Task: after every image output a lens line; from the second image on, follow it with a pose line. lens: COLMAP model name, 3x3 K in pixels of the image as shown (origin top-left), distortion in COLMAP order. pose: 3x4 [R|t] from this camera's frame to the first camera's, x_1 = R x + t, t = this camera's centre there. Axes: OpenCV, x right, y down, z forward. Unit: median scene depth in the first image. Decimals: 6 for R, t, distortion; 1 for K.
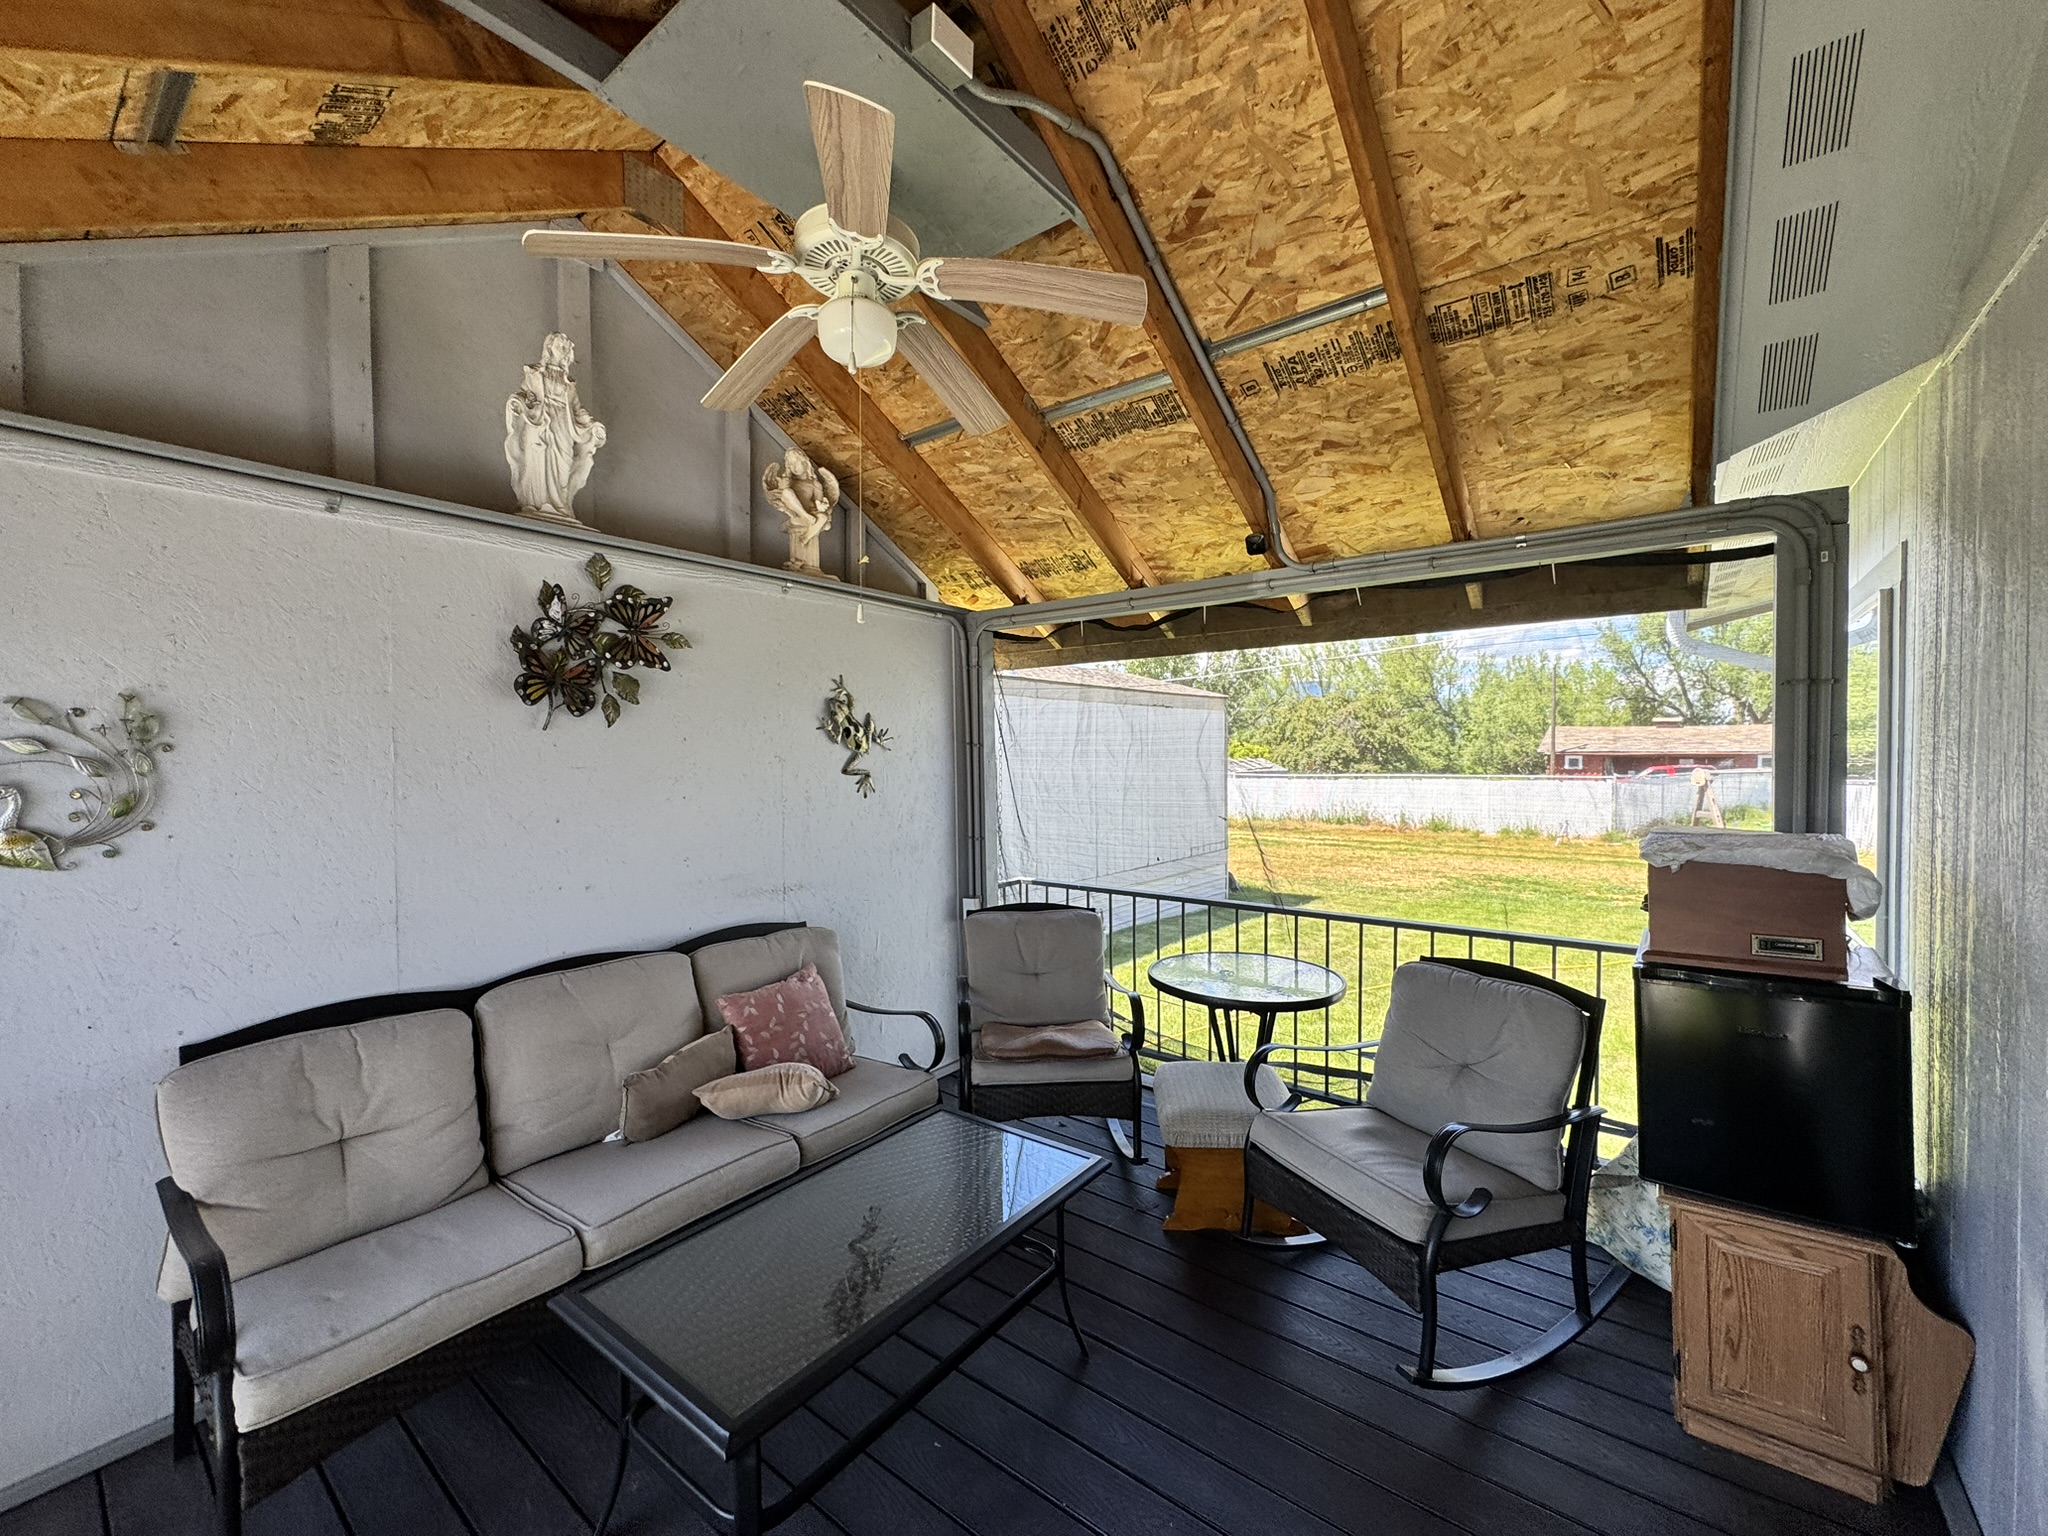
lens RADIAL K [[818.0, 0, 1023.7], [0, 818.0, 764.8], [0, 0, 1]] dist [-0.003381, 0.000171]
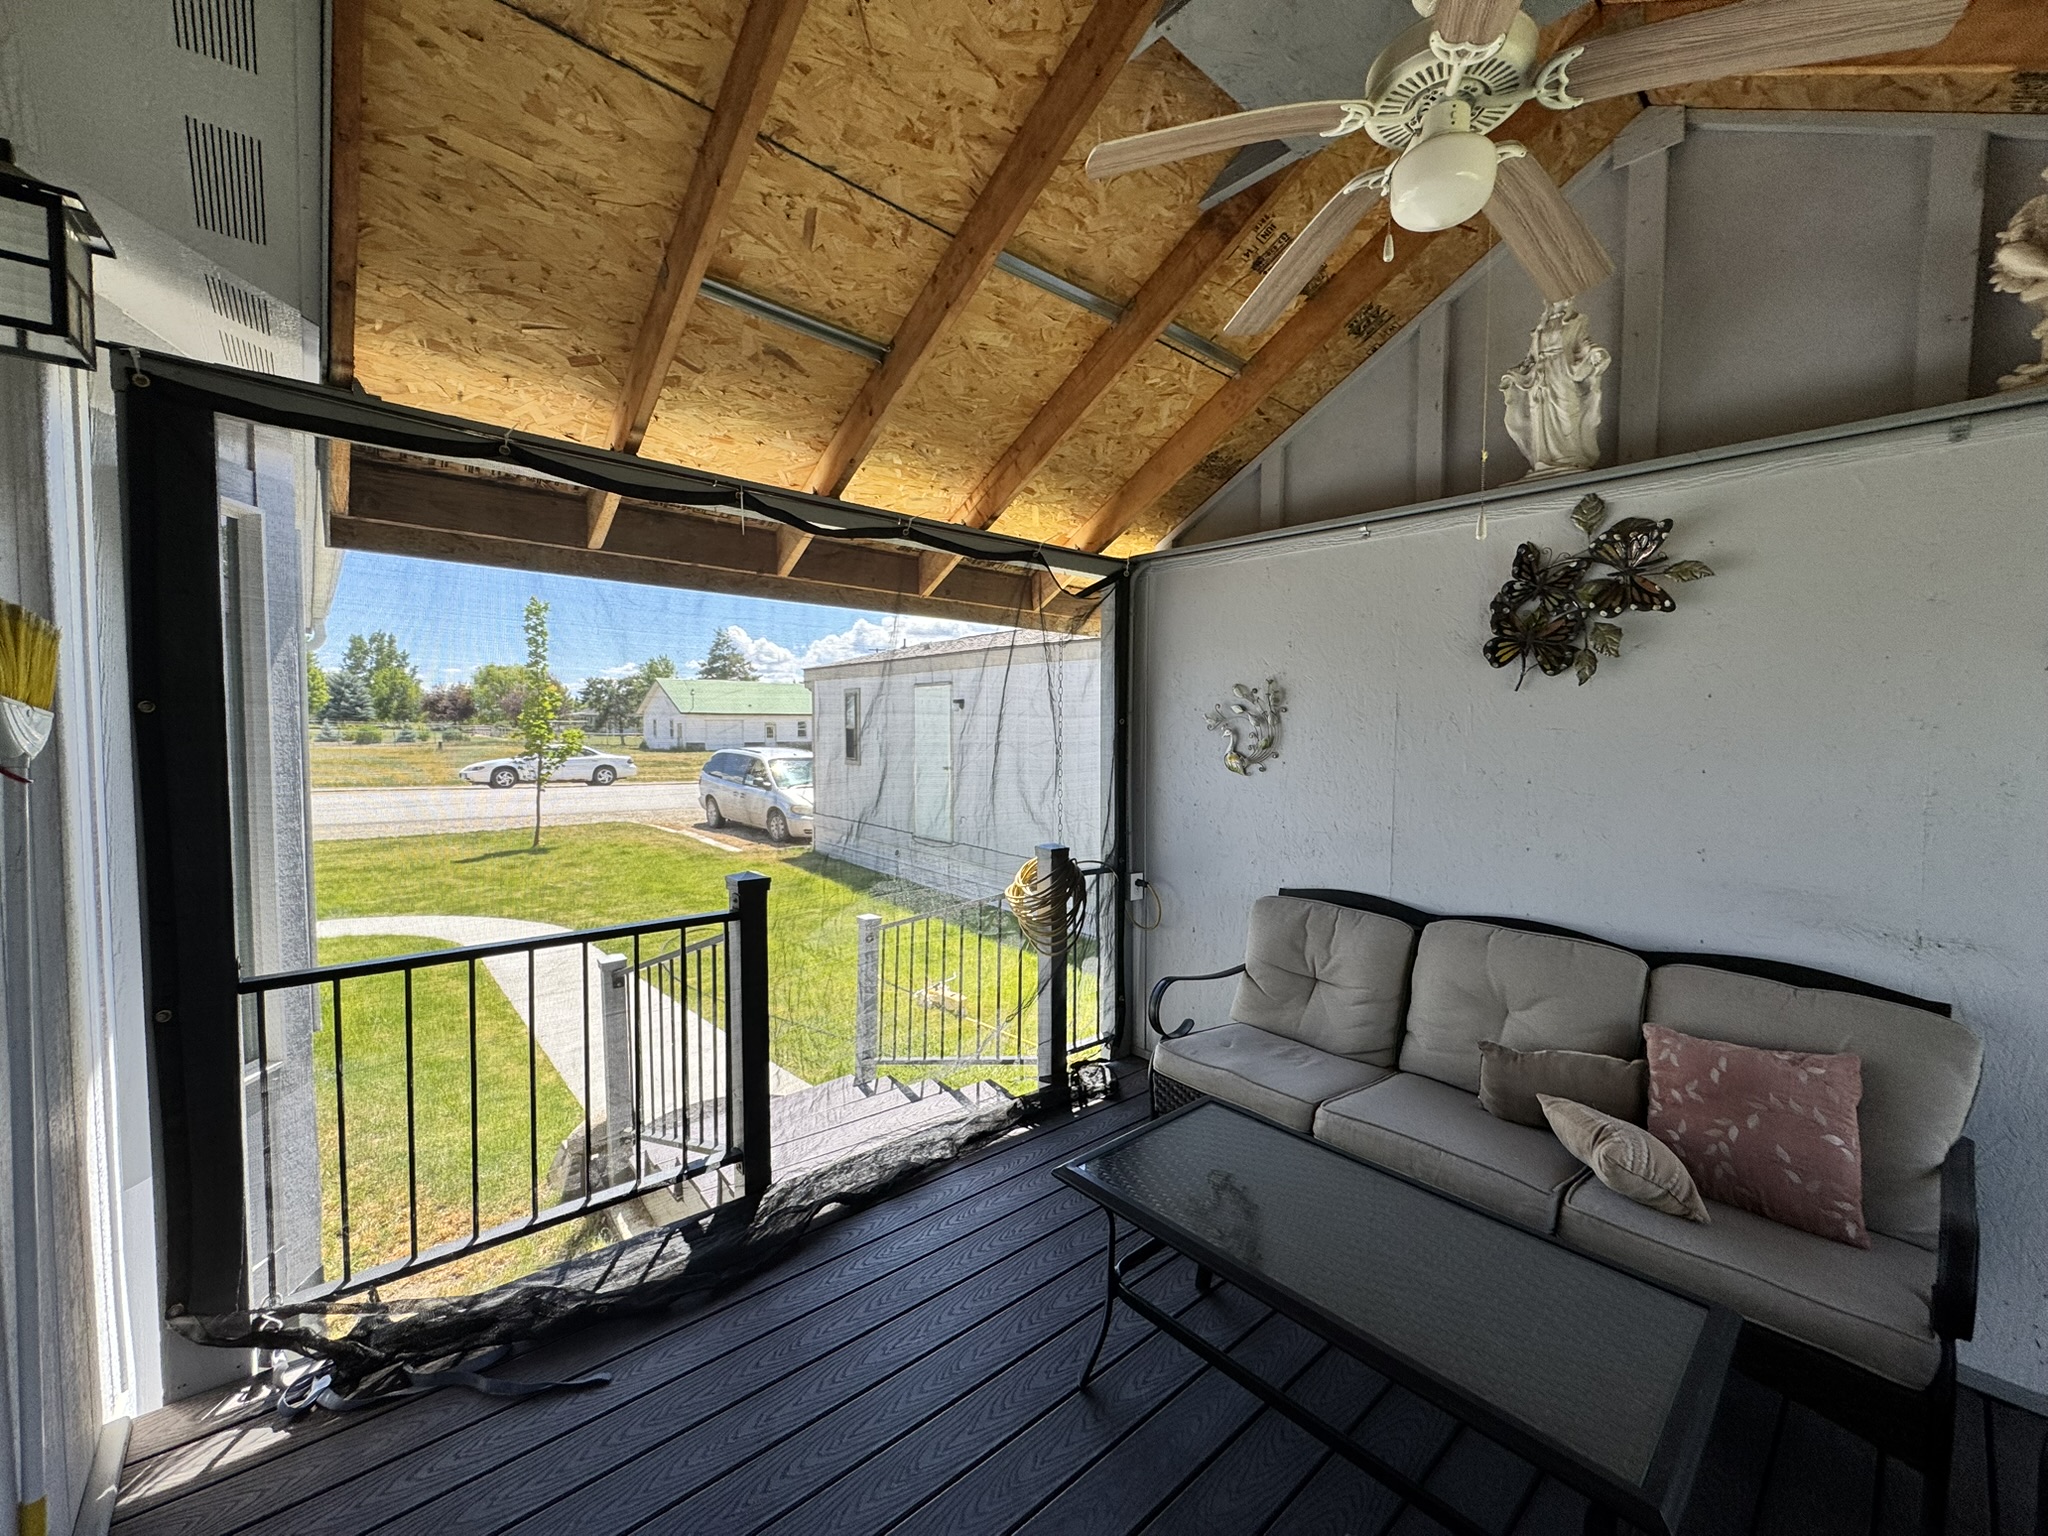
lens RADIAL K [[818.0, 0, 1023.7], [0, 818.0, 764.8], [0, 0, 1]] dist [-0.003381, 0.000171]
pose [[-0.186016, 0.053014, -0.981116, 0.533549], [-0.024749, 0.997974, 0.058617, 0.005060], [0.982235, 0.035185, -0.184327, 0.588285]]
